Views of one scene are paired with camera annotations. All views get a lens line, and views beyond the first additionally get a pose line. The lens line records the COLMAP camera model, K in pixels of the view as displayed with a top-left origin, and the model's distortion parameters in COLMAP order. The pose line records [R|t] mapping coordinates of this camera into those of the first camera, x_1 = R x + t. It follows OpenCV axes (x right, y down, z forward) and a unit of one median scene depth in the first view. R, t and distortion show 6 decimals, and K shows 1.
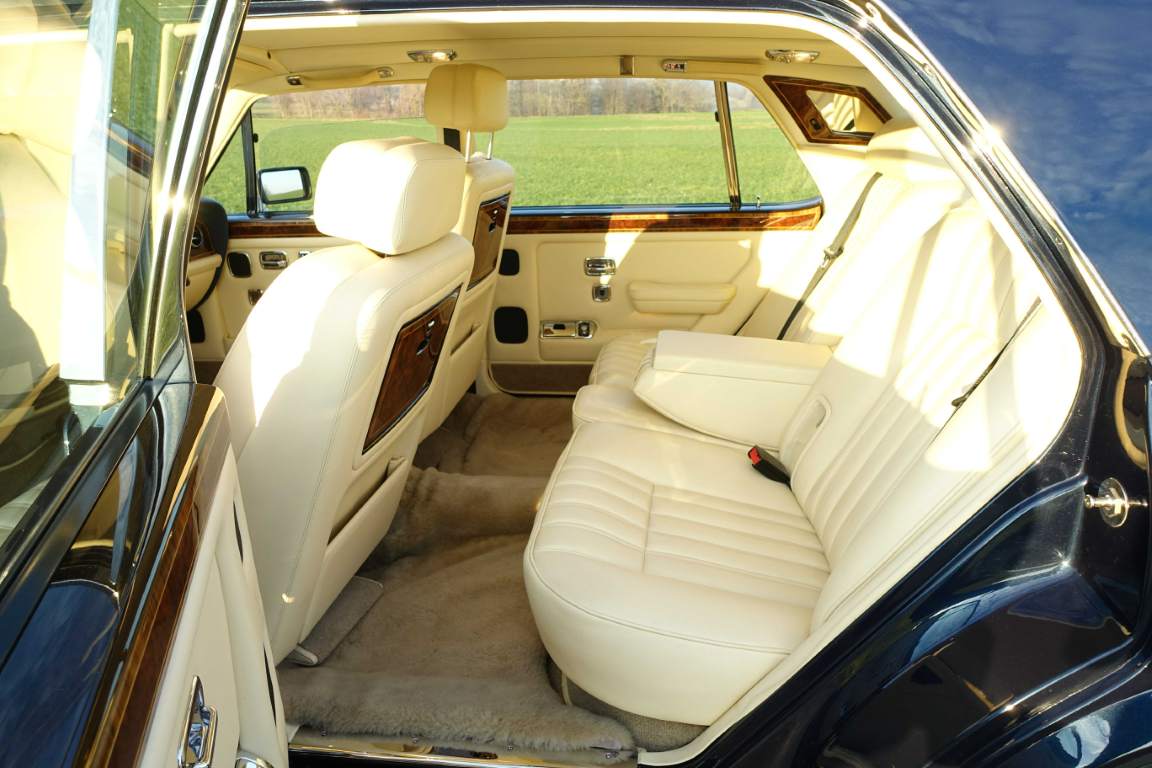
lens RADIAL K [[784.4, 0, 583.9], [0, 784.4, 380.2], [0, 0, 1]] dist [-0.004267, -0.003168]
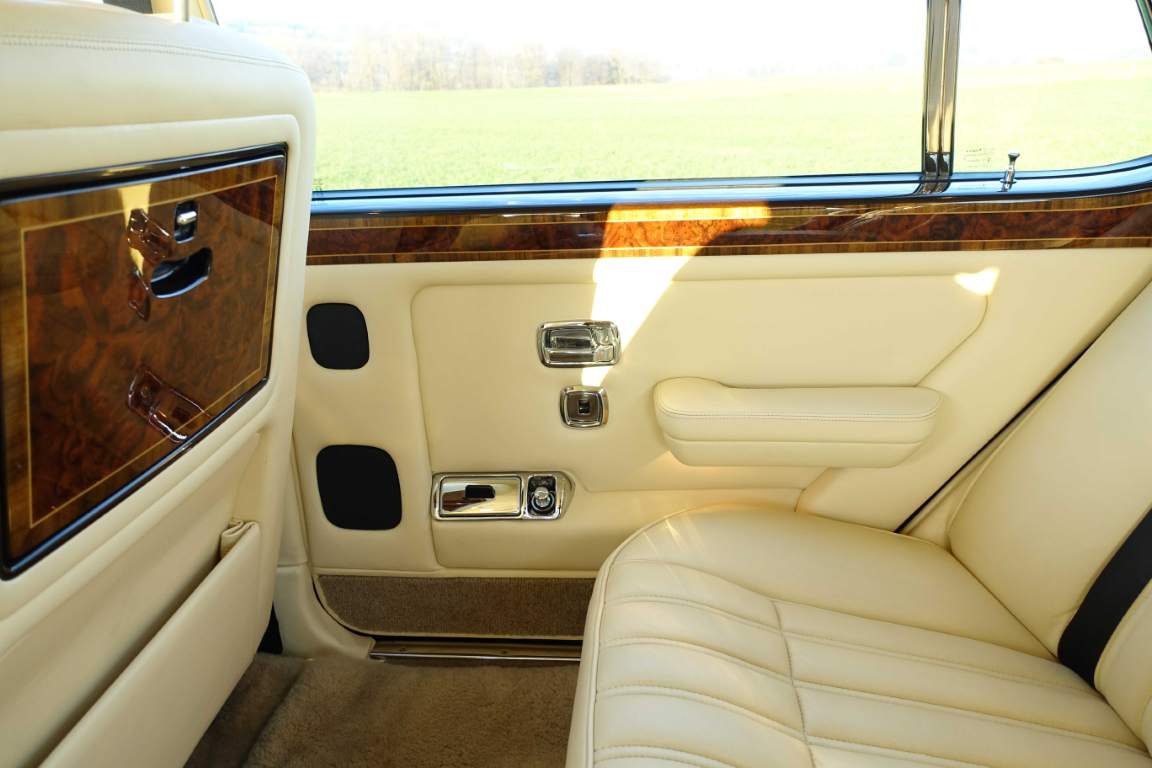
lens RADIAL K [[784.4, 0, 578.2], [0, 784.4, 377.1], [0, 0, 1]] dist [-0.004267, -0.003168]
pose [[0.998904, -0.024147, 0.040087, 0.003938], [0.023071, 0.999367, 0.027097, -0.131365], [-0.040716, -0.026142, 0.998829, 0.580981]]
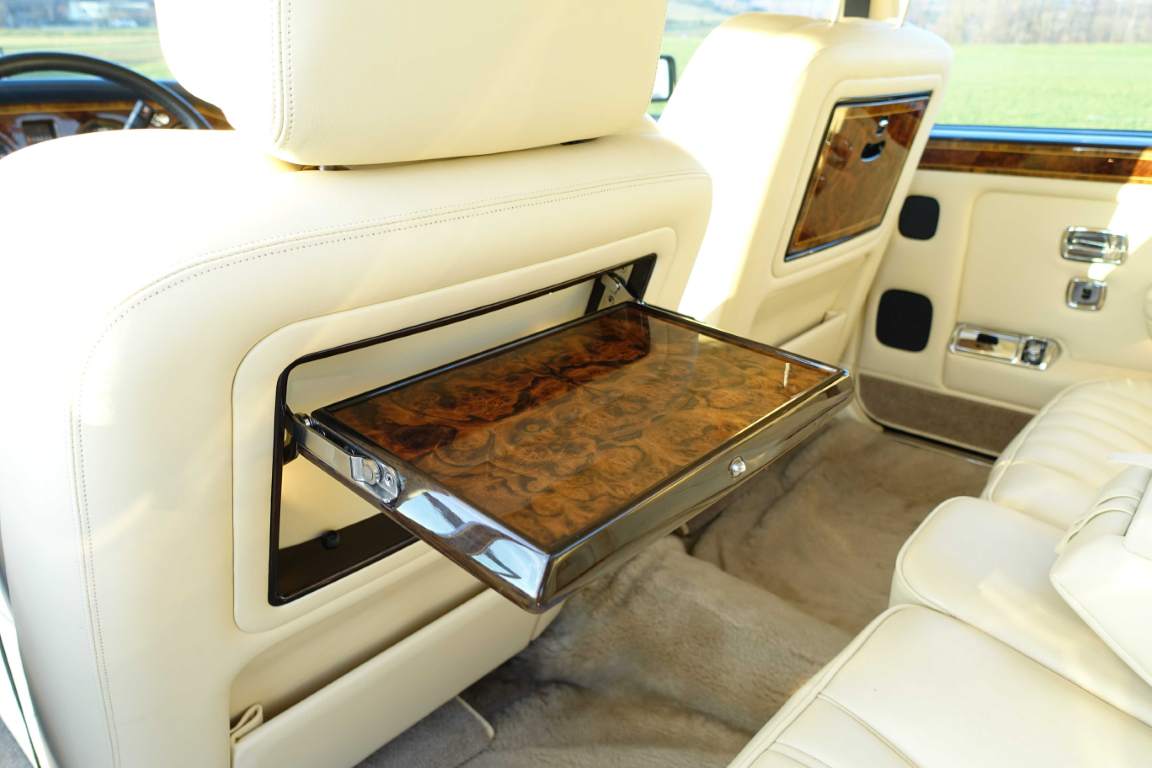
lens RADIAL K [[784.4, 0, 585.4], [0, 784.4, 385.9], [0, 0, 1]] dist [-0.004267, -0.003168]
pose [[0.821351, 0.227977, -0.522886, 0.034295], [-0.181678, 0.973477, 0.139054, -0.058751], [0.540719, -0.019215, 0.840984, 0.336974]]
